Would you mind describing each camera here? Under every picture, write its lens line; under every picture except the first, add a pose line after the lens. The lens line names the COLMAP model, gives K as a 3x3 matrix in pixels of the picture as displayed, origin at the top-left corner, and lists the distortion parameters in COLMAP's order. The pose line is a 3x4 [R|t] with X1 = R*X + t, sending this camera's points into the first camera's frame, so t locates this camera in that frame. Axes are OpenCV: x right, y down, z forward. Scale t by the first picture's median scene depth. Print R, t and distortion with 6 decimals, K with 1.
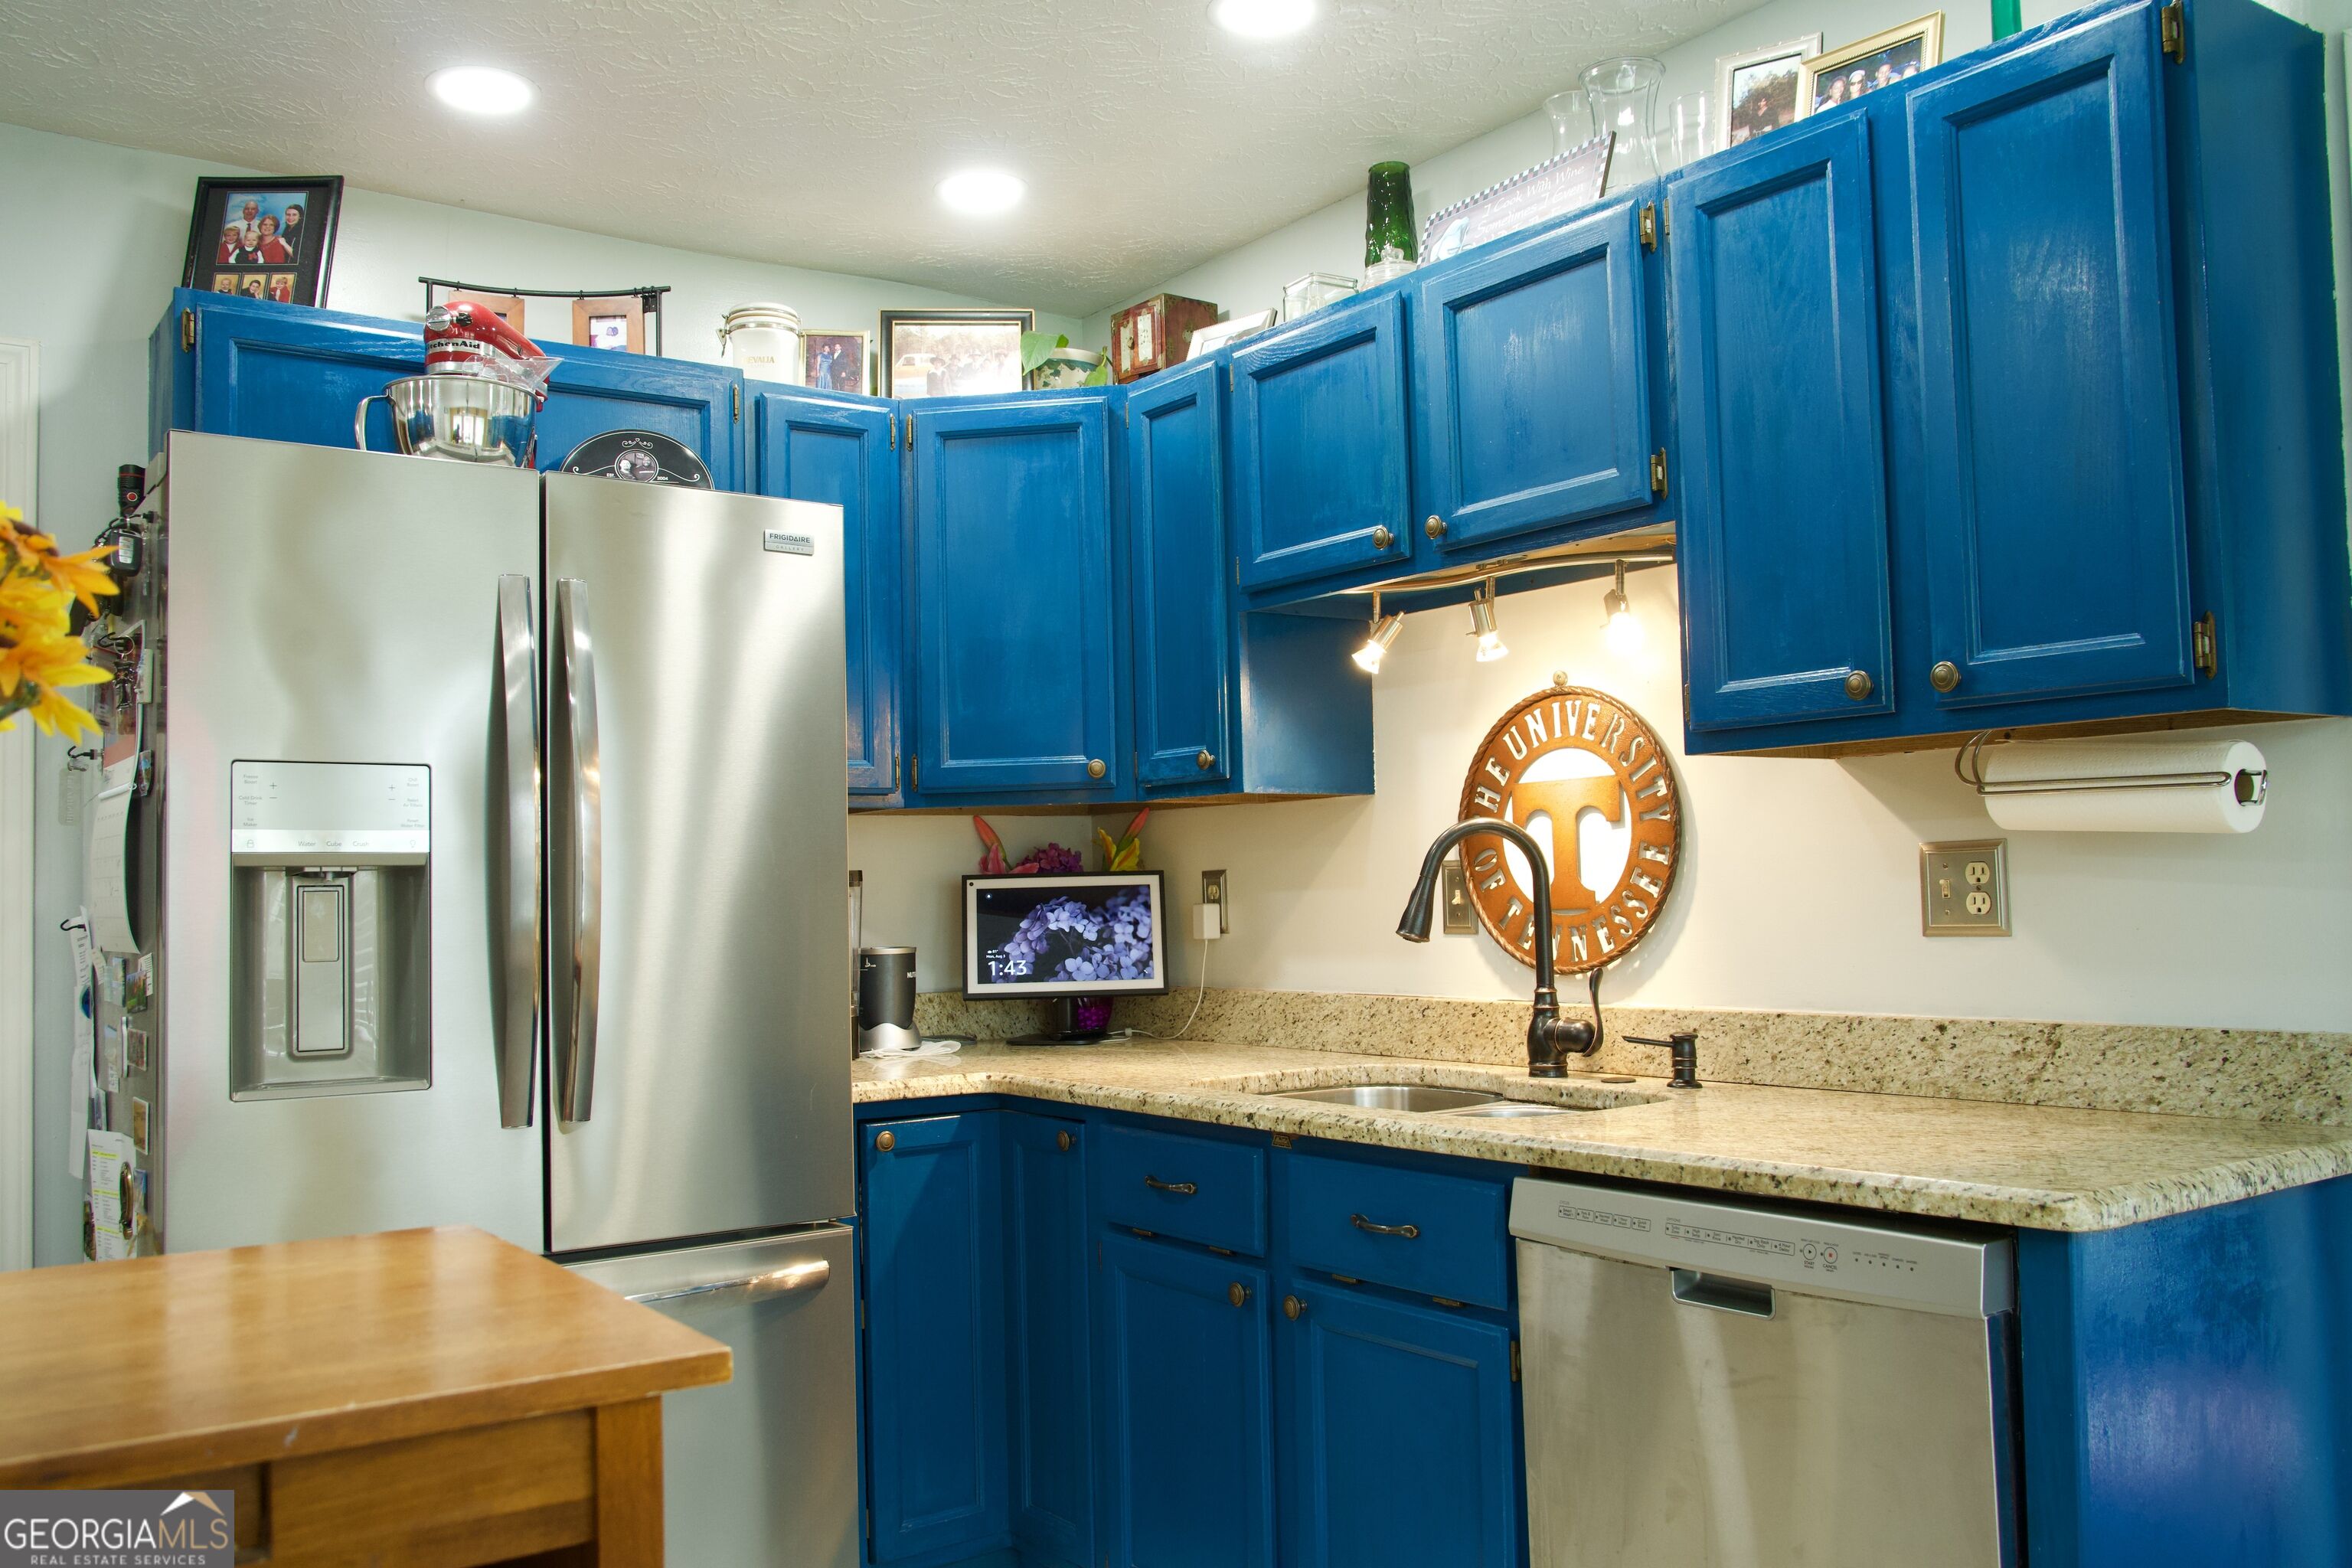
lens RADIAL K [[1887.9, 0, 1171.1], [0, 1887.9, 796.8], [0, 0, 1]] dist [-0.078667, 0.076039]
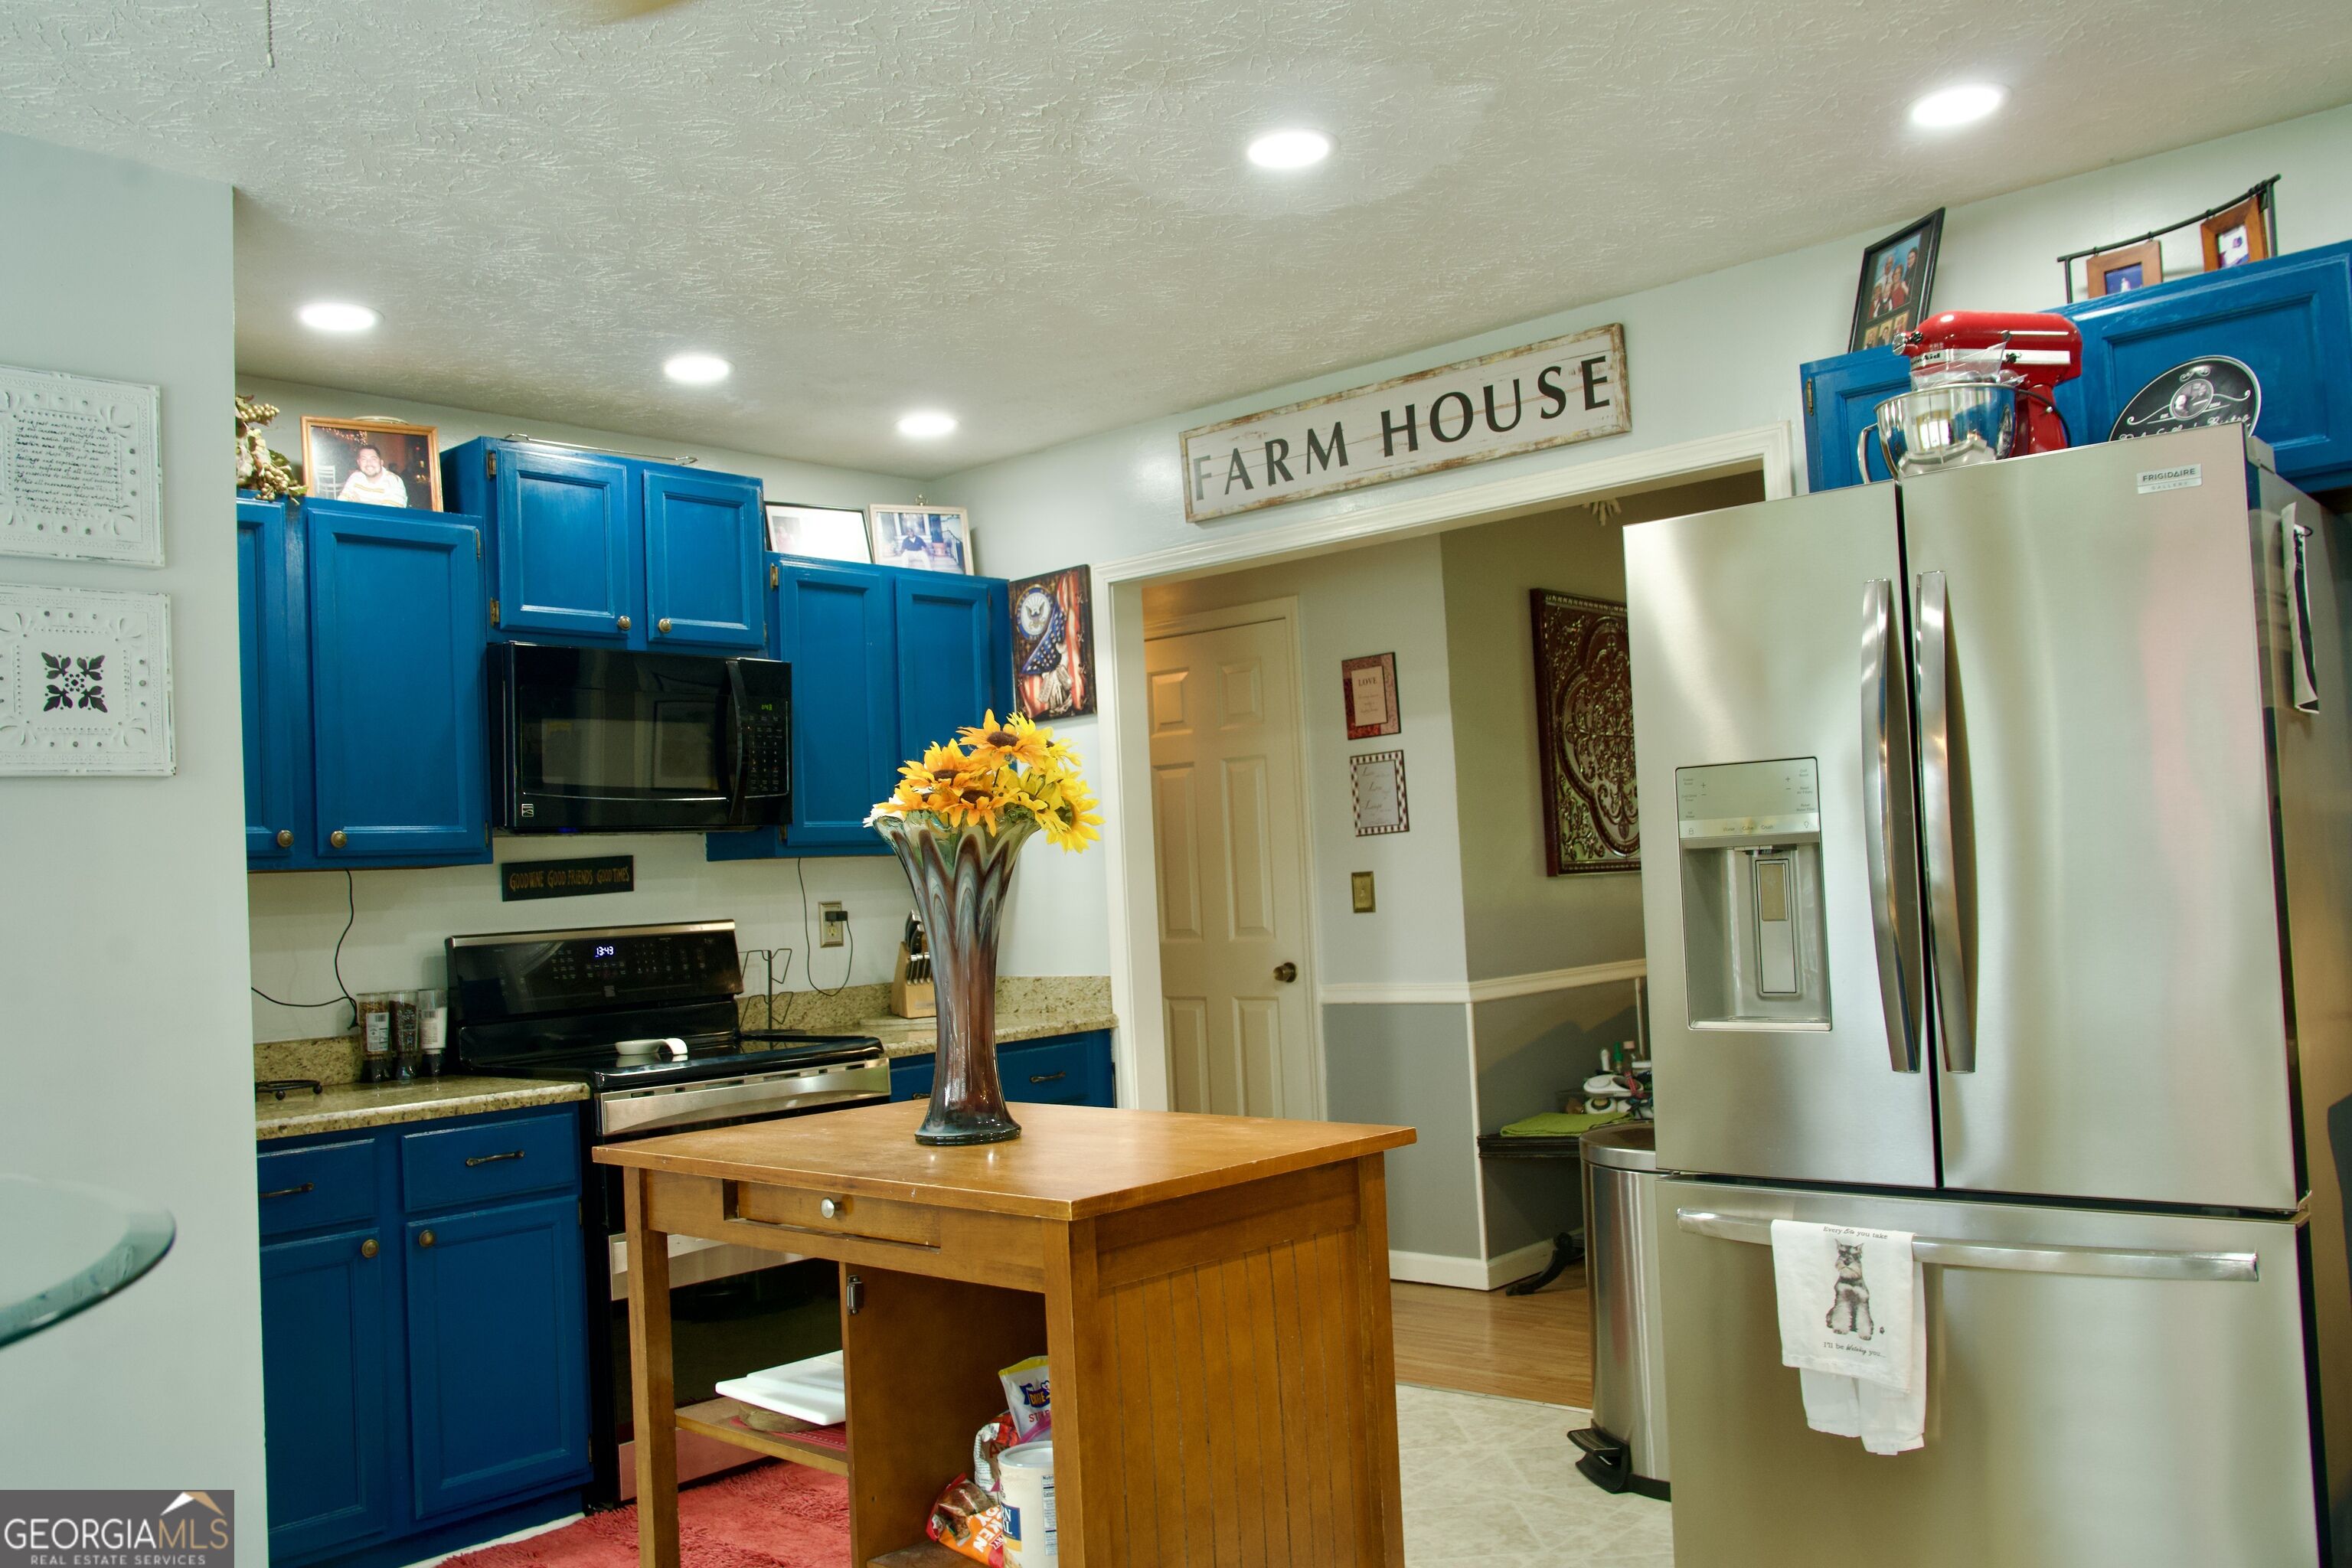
lens RADIAL K [[1887.9, 0, 1171.1], [0, 1887.9, 796.8], [0, 0, 1]] dist [-0.078667, 0.076039]
pose [[0.231803, -0.037179, -0.972052, 0.521386], [0.099291, 0.994955, -0.014378, -0.012048], [0.967682, -0.093184, 0.234325, 0.258788]]
